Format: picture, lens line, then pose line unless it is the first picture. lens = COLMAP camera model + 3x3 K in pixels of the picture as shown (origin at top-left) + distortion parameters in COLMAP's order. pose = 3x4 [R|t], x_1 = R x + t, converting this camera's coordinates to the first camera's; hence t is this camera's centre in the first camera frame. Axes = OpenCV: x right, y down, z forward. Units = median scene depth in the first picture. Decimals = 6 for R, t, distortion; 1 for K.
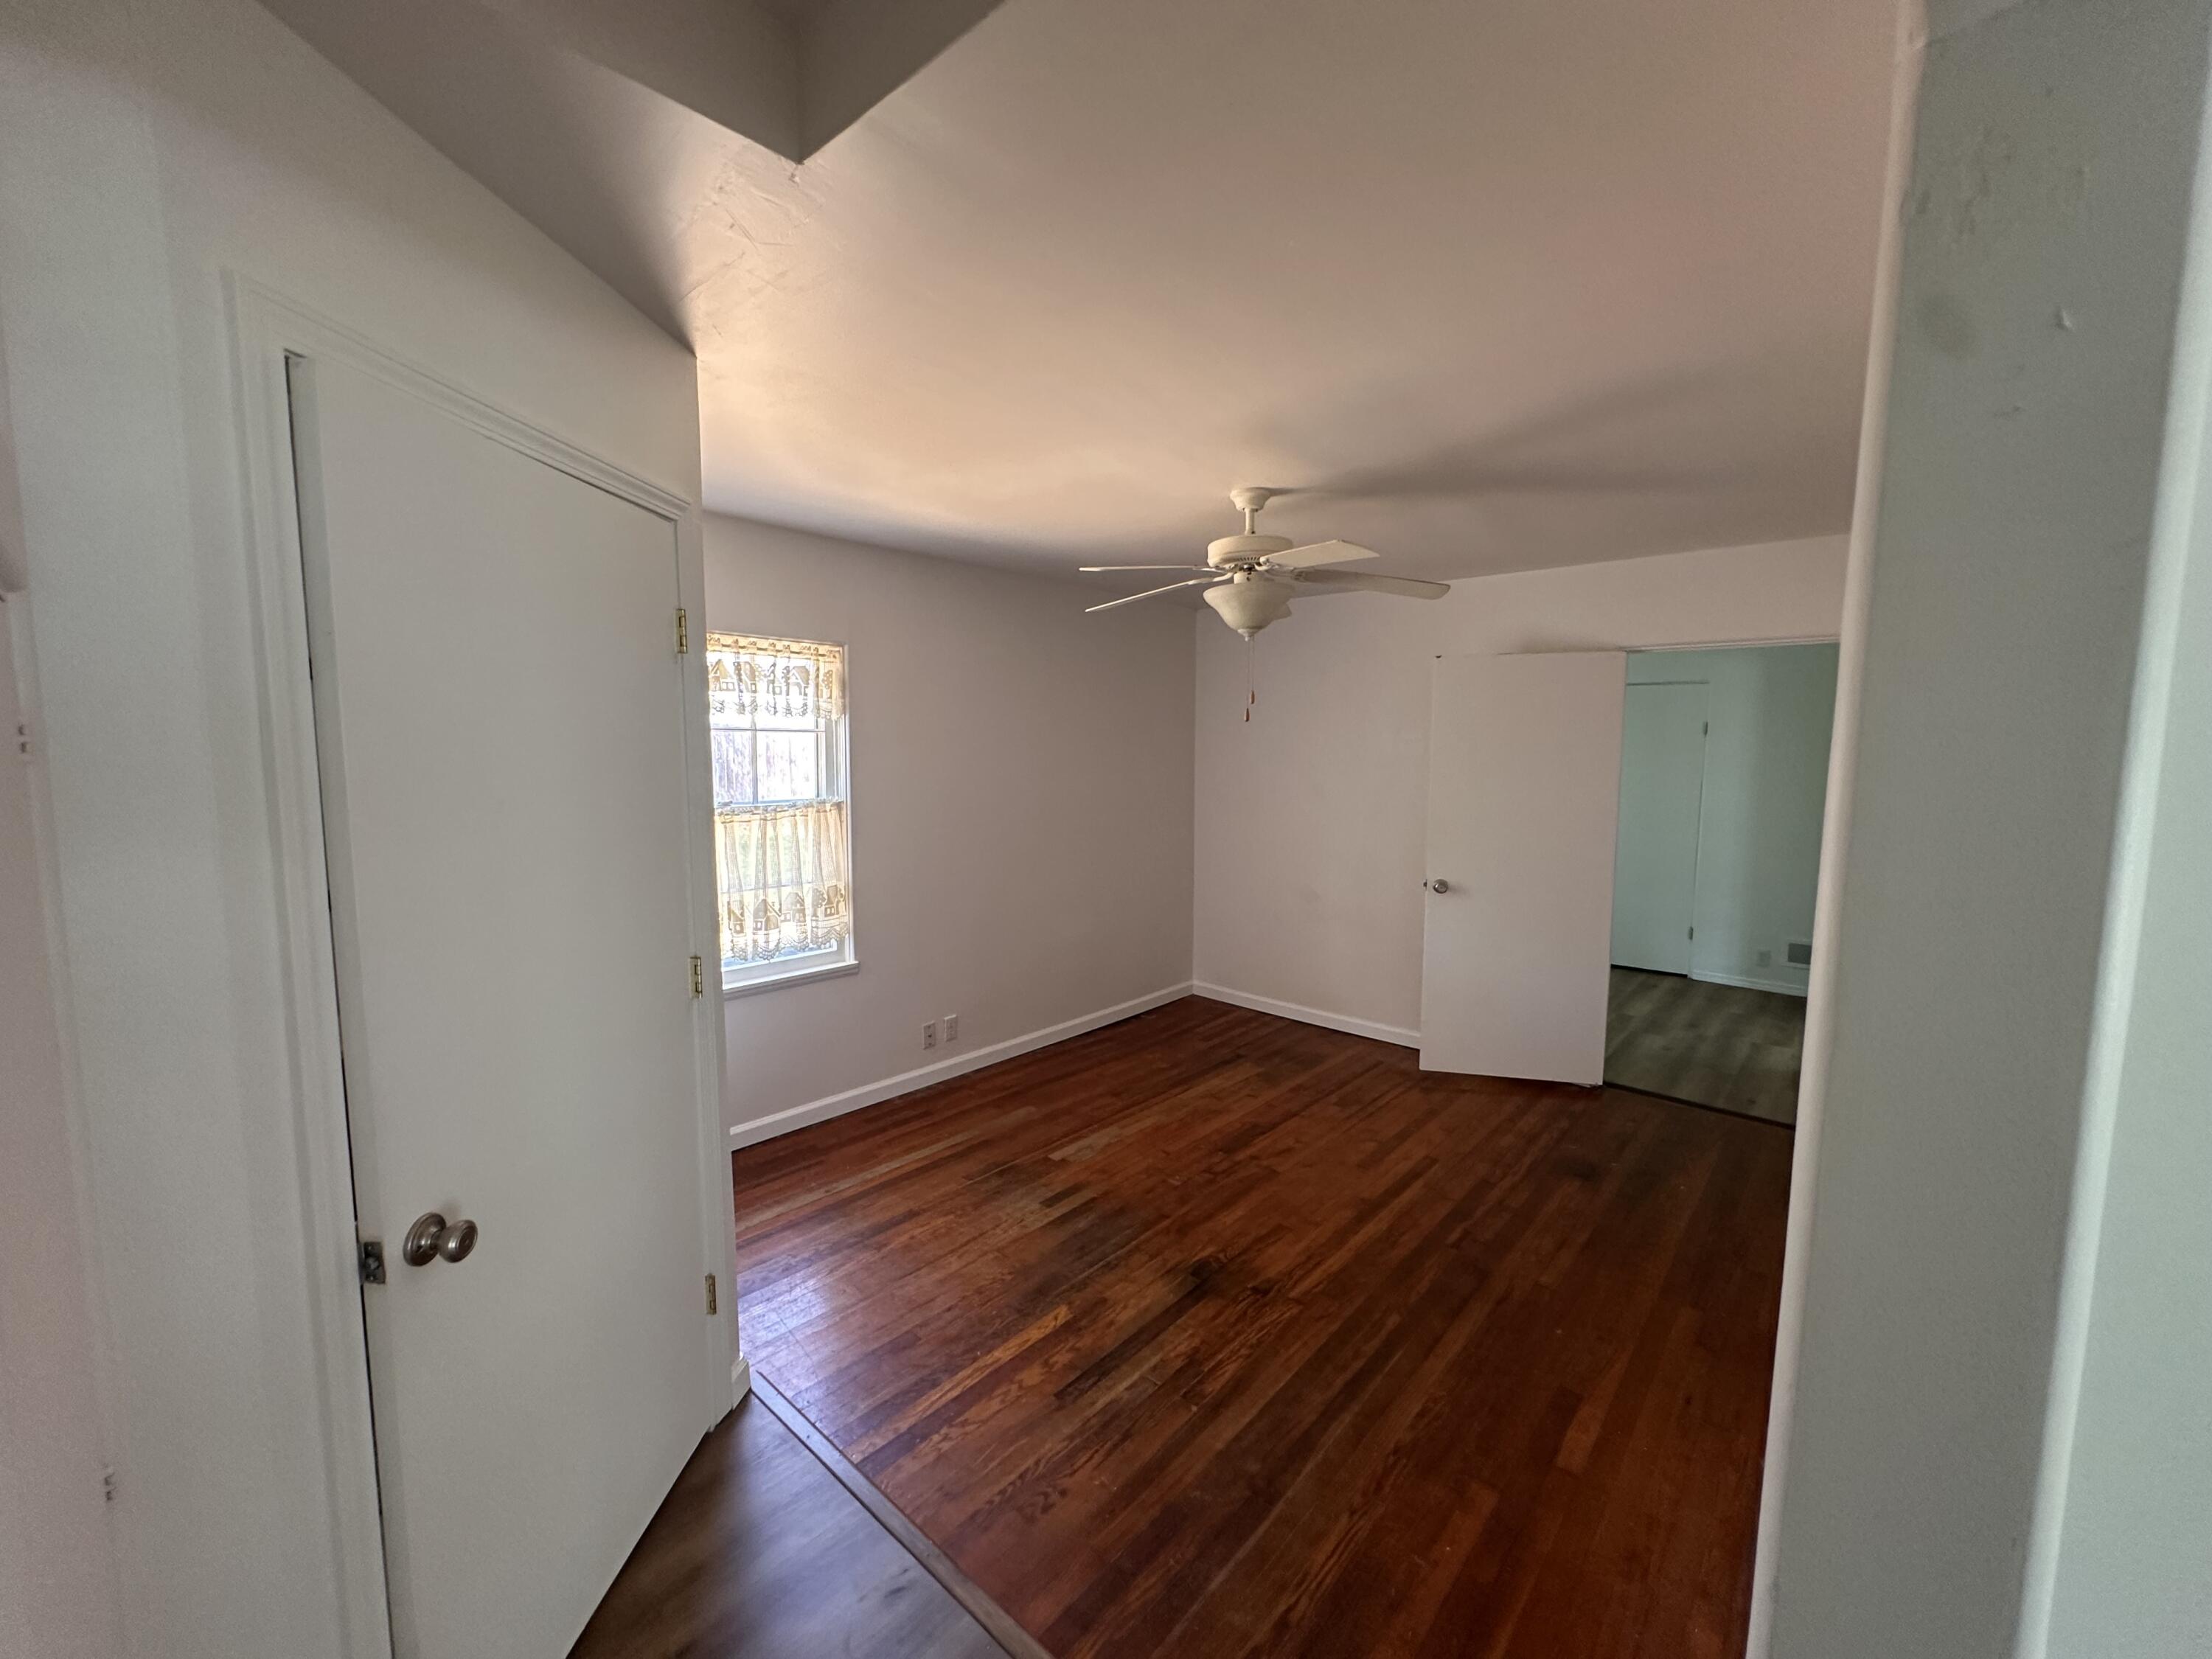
lens RADIAL K [[881.4, 0, 1107.0], [0, 881.4, 825.1], [0, 0, 1]] dist [-0.001975, 0.000628]
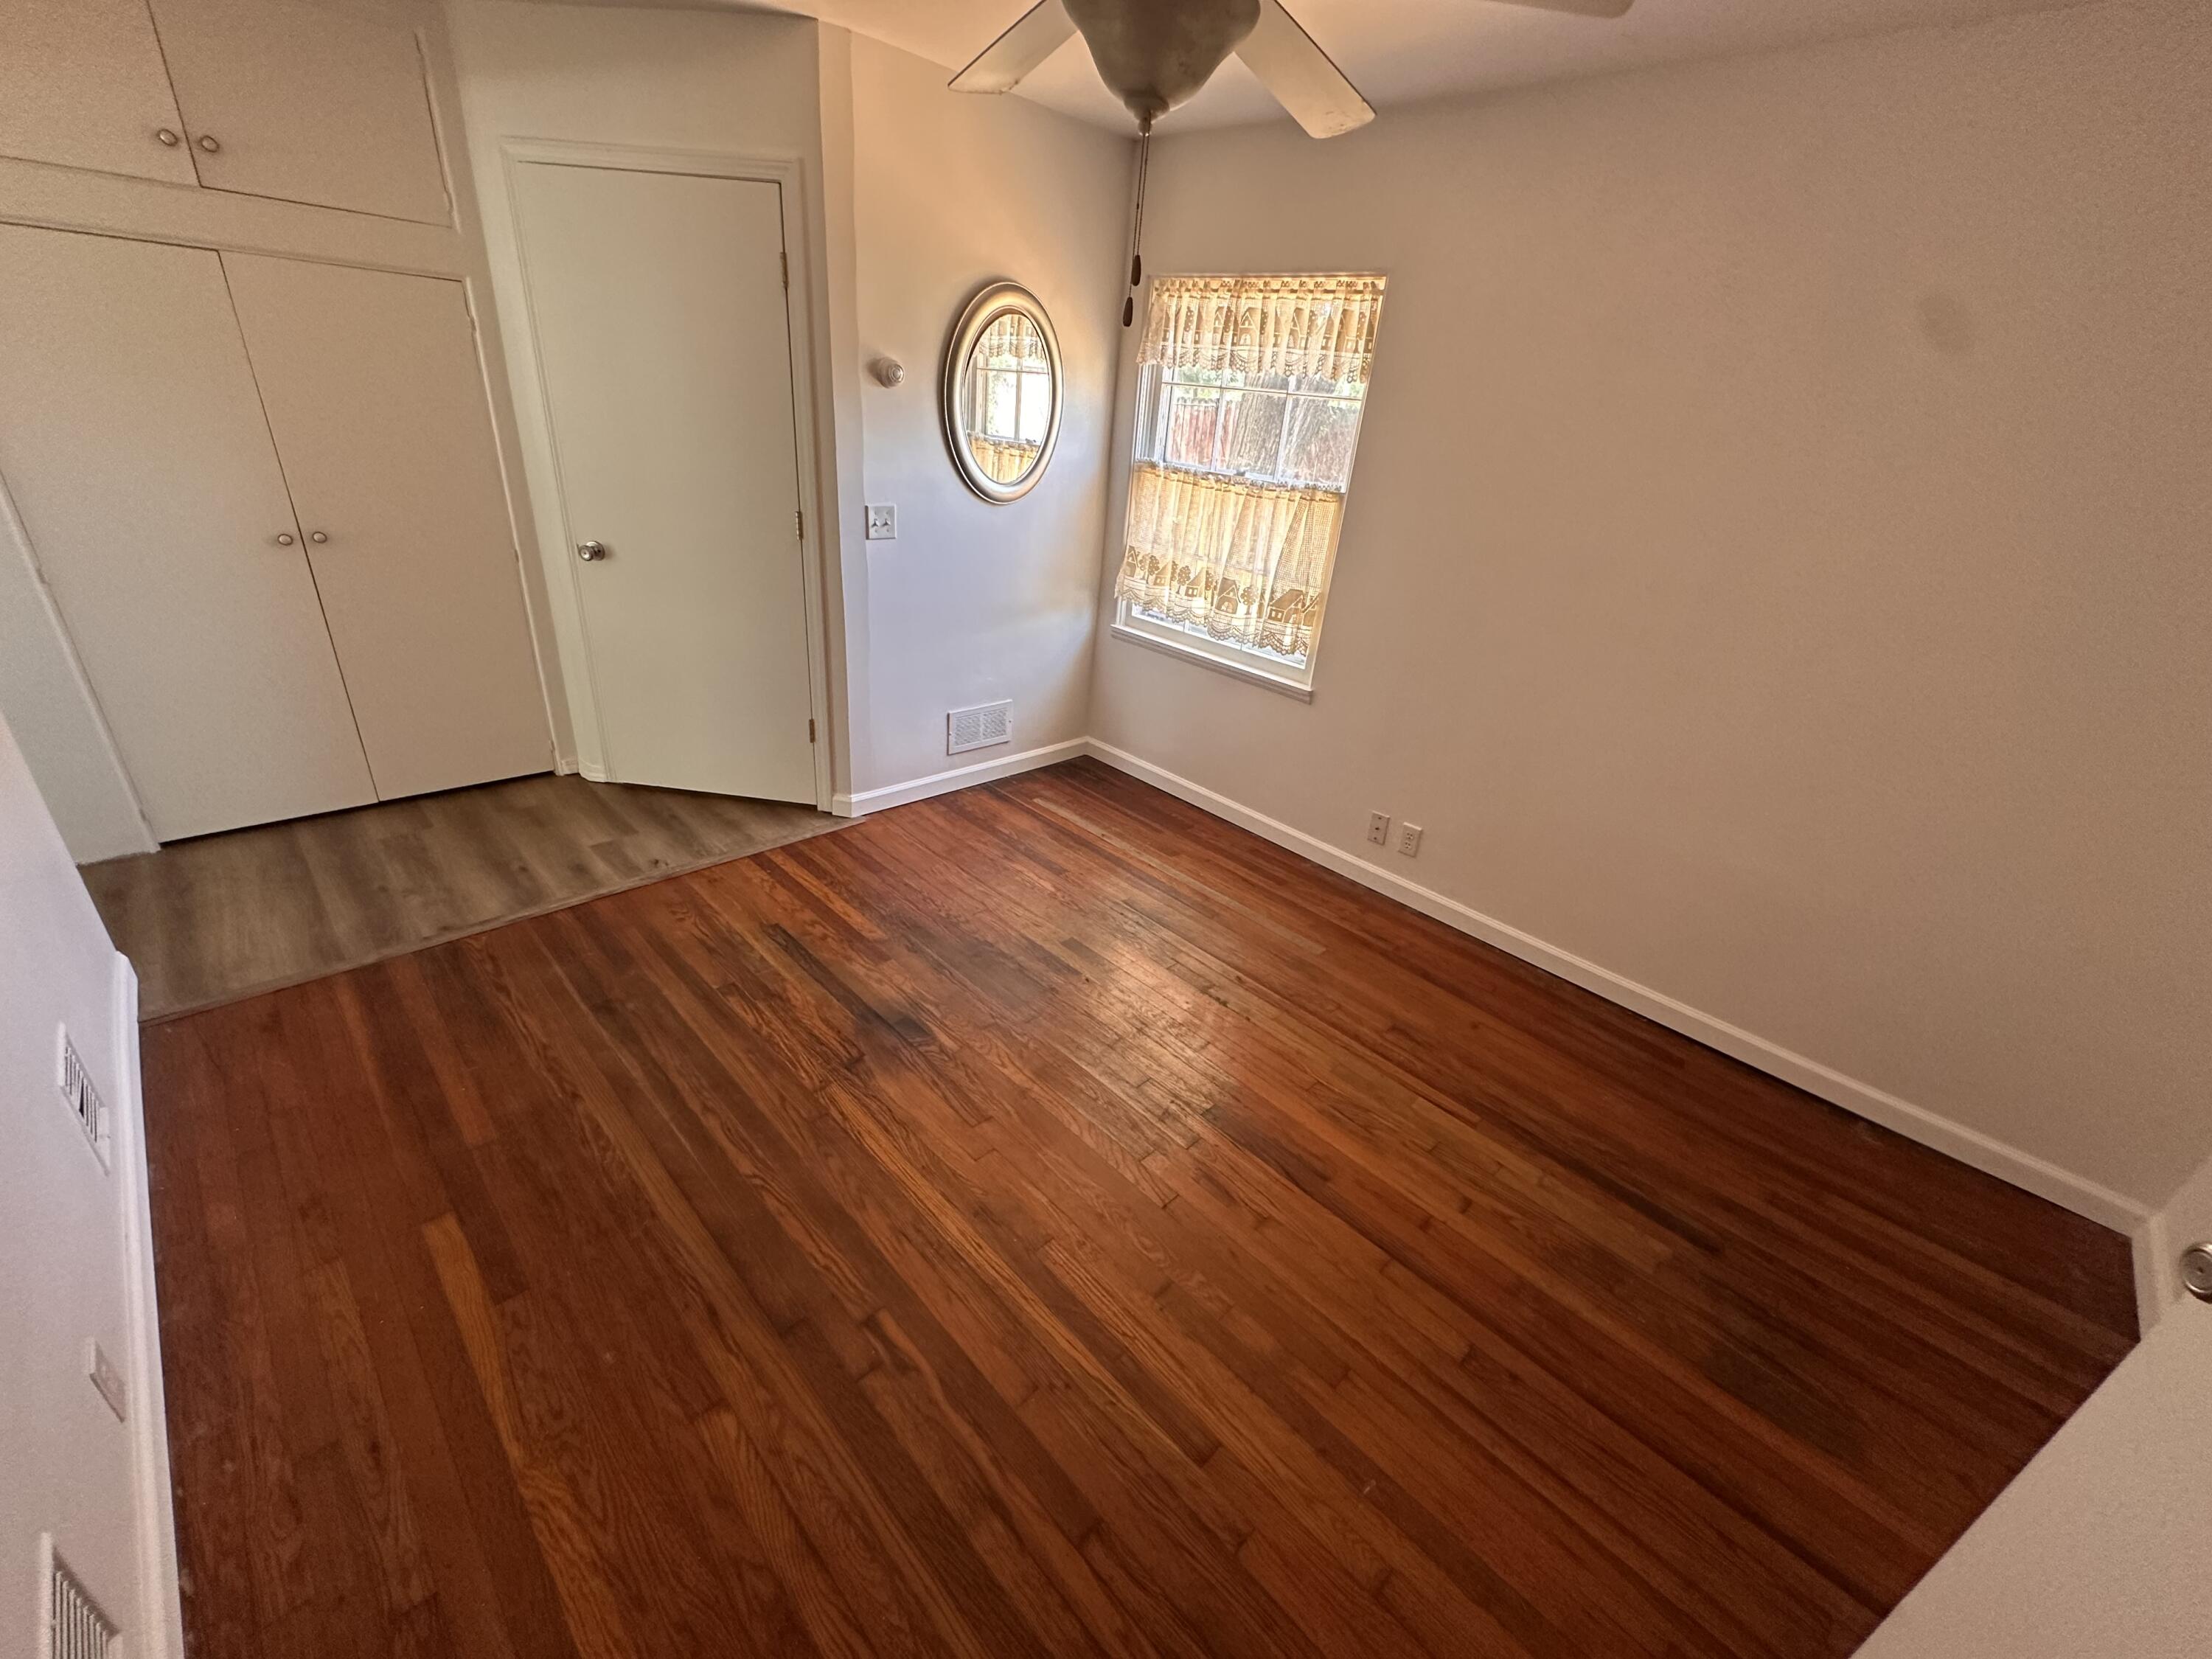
lens RADIAL K [[881.4, 0, 1095.2], [0, 881.4, 820.9], [0, 0, 1]] dist [-0.001975, 0.000628]
pose [[-0.058745, 0.419613, -0.905800, 0.715291], [-0.182449, 0.887571, 0.423001, -0.074934], [0.981459, 0.190111, 0.024417, 0.993531]]
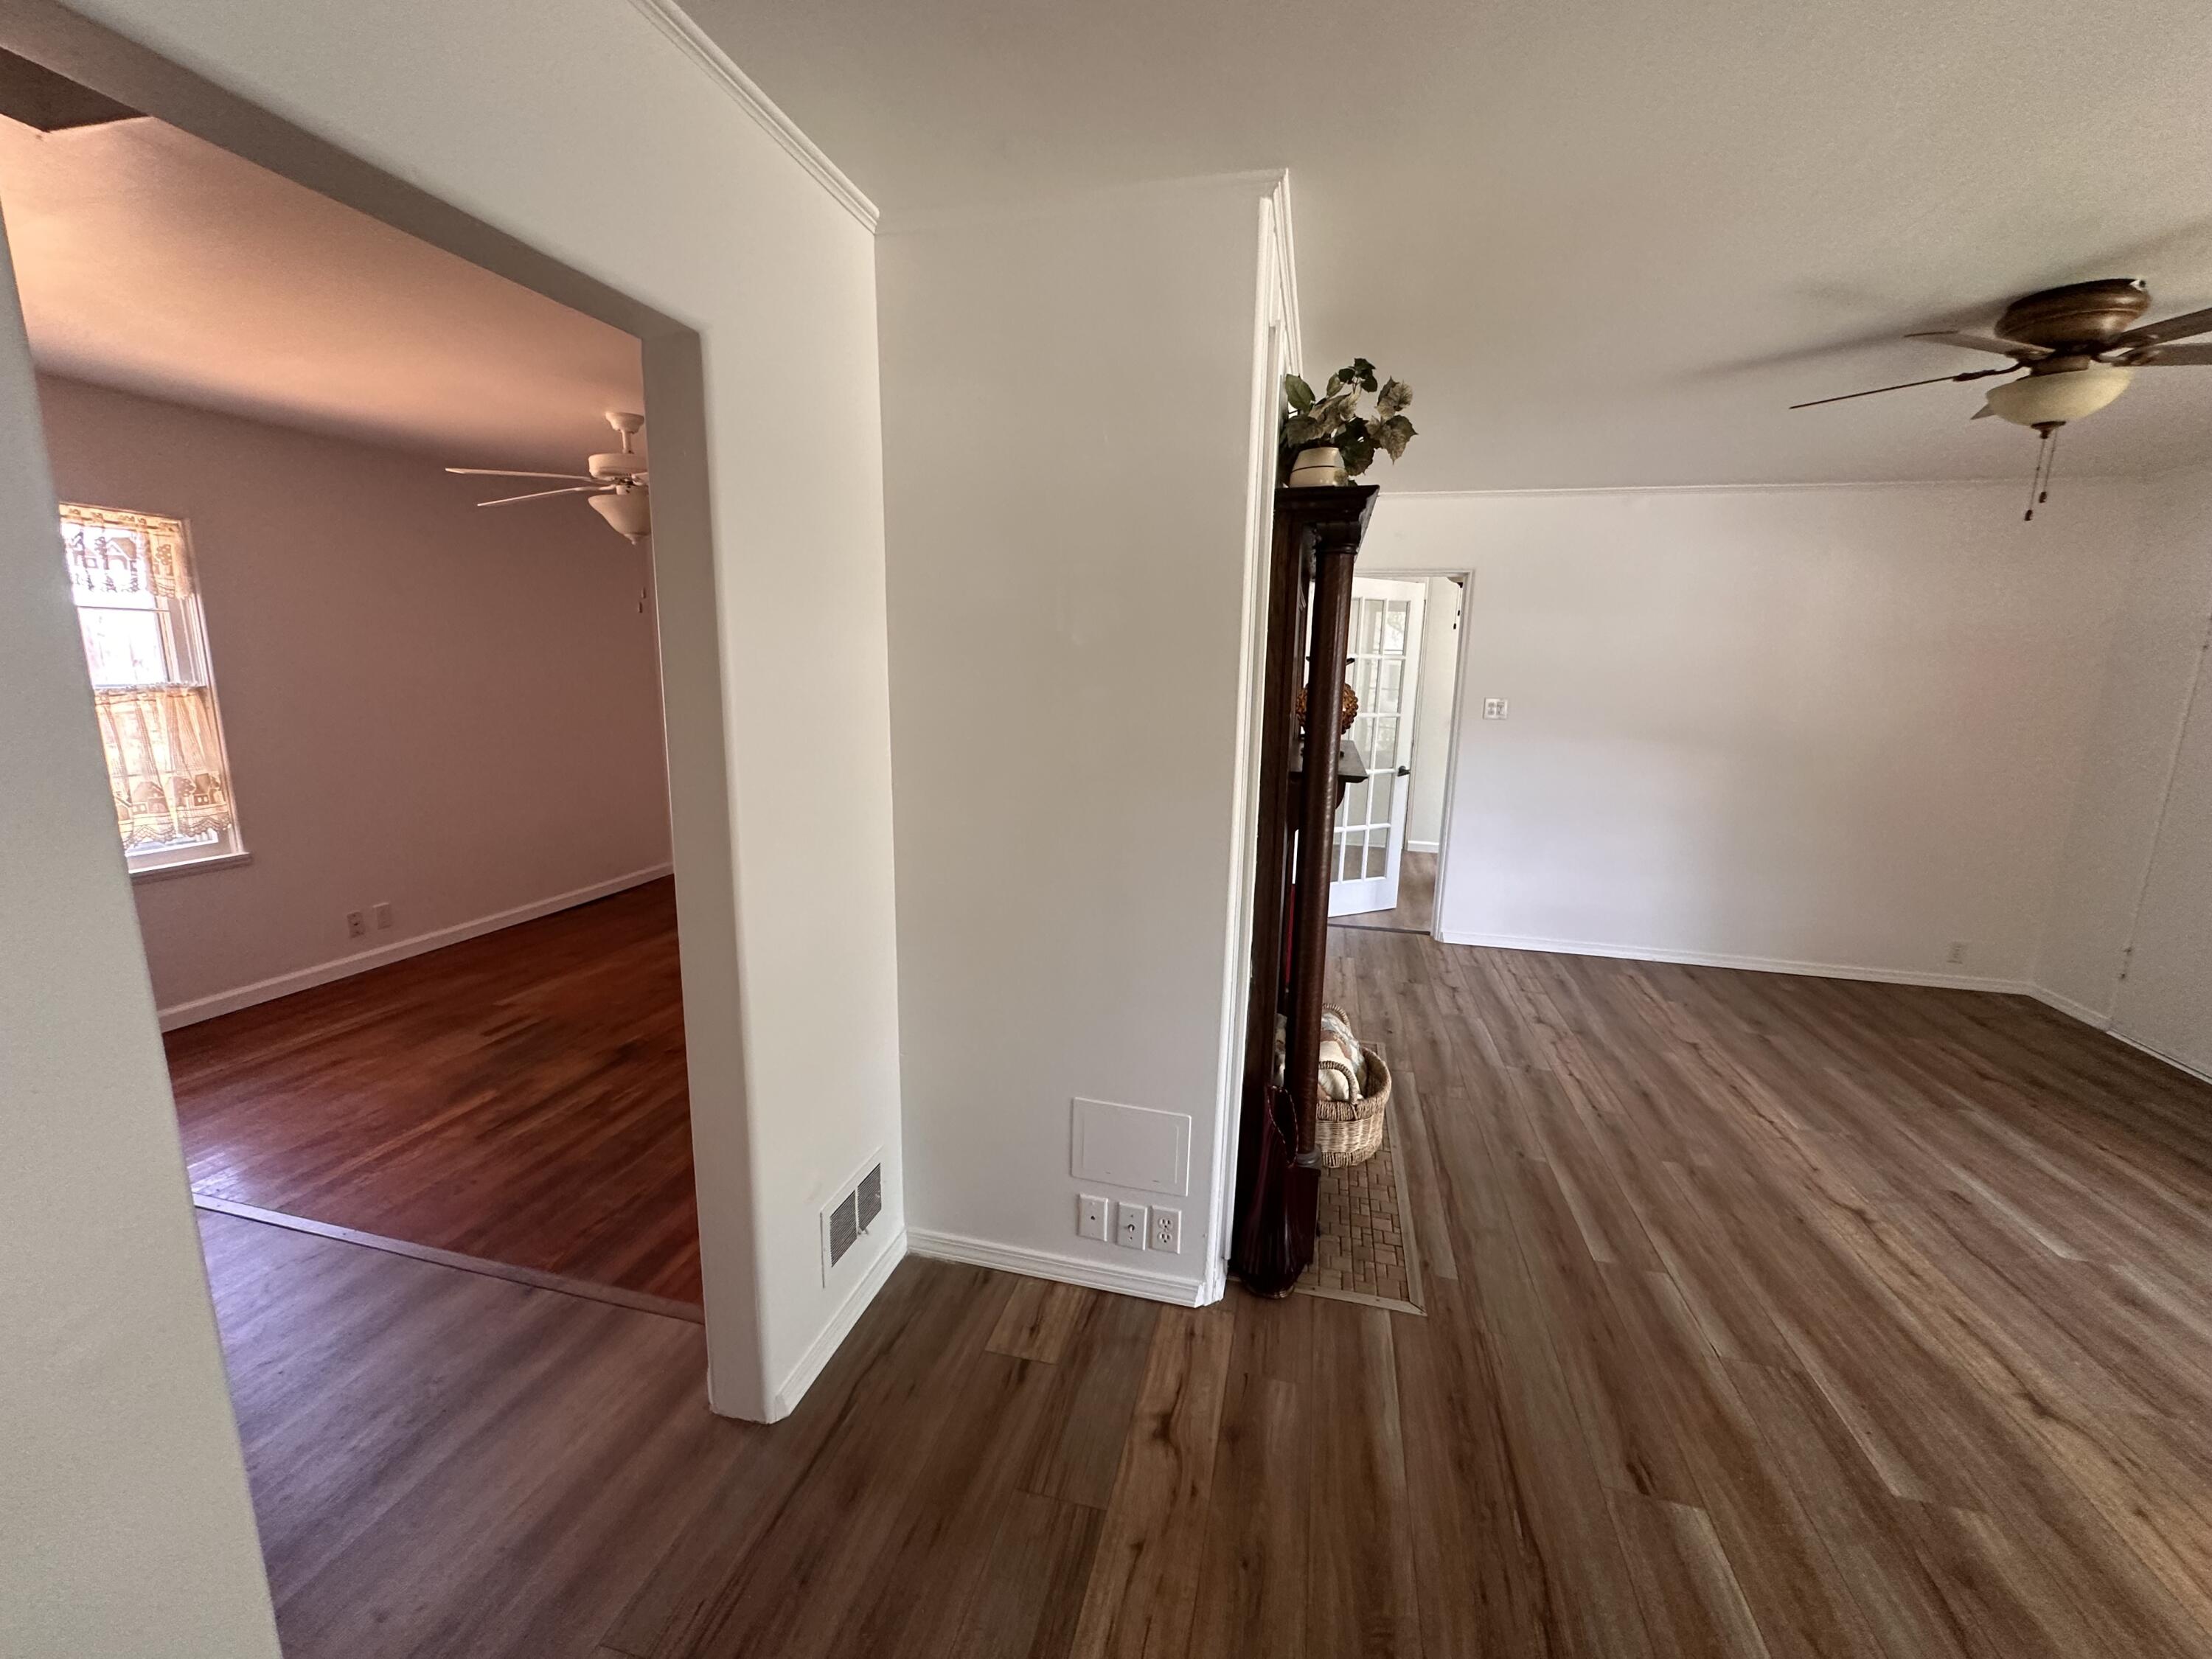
lens RADIAL K [[881.4, 0, 1099.2], [0, 881.4, 826.4], [0, 0, 1]] dist [-0.001975, 0.000628]
pose [[0.888130, -0.074185, 0.453566, 0.143579], [0.028168, 0.993818, 0.107392, 0.059502], [-0.458729, -0.082602, 0.884729, -0.369545]]
